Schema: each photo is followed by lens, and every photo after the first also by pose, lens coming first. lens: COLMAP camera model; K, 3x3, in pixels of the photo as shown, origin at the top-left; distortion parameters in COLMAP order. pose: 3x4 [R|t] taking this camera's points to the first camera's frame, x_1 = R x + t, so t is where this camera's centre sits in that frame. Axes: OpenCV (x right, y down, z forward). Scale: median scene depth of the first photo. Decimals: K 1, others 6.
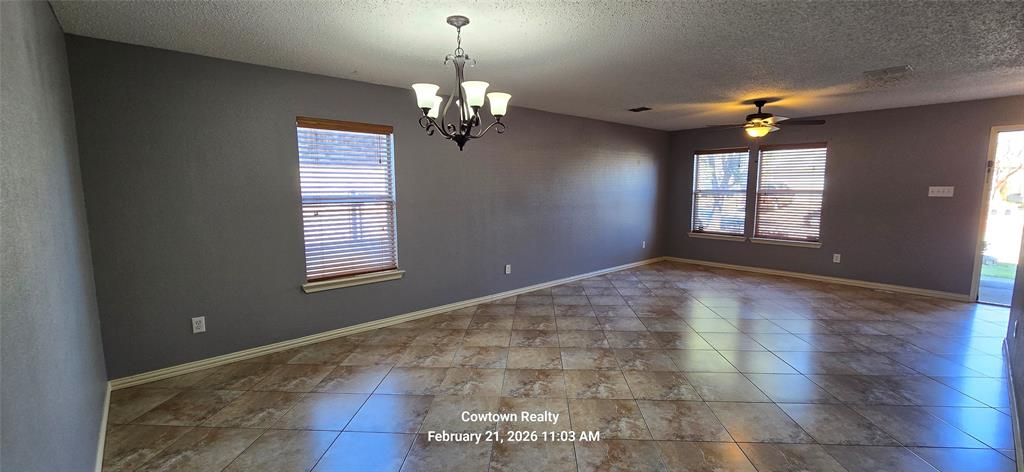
lens RADIAL K [[421.2, 0, 510.0], [0, 421.2, 239.3], [0, 0, 1]] dist [-0.001150, -0.000328]
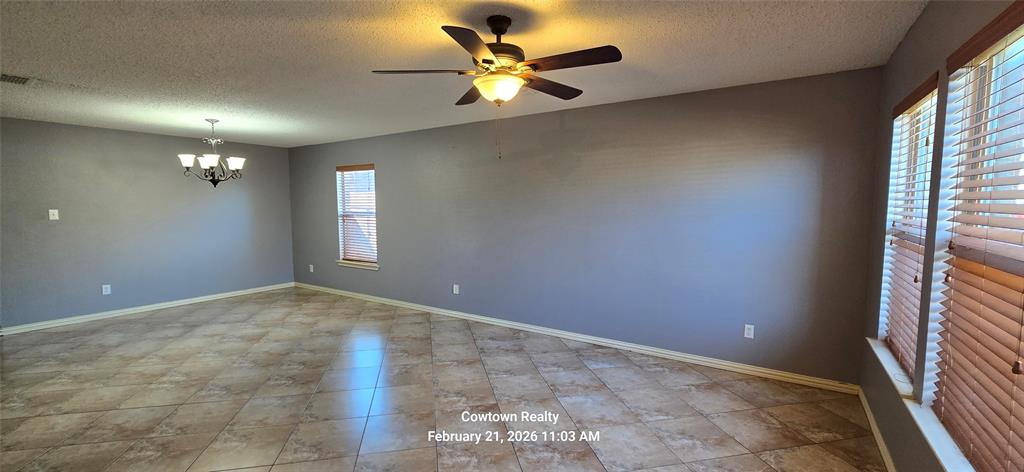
lens RADIAL K [[421.2, 0, 510.0], [0, 421.2, 239.3], [0, 0, 1]] dist [-0.001150, -0.000328]
pose [[0.253266, 0.082324, -0.963887, 1.168671], [-0.118463, 0.991513, 0.053557, -0.135213], [0.960116, 0.100620, 0.260869, 1.030969]]
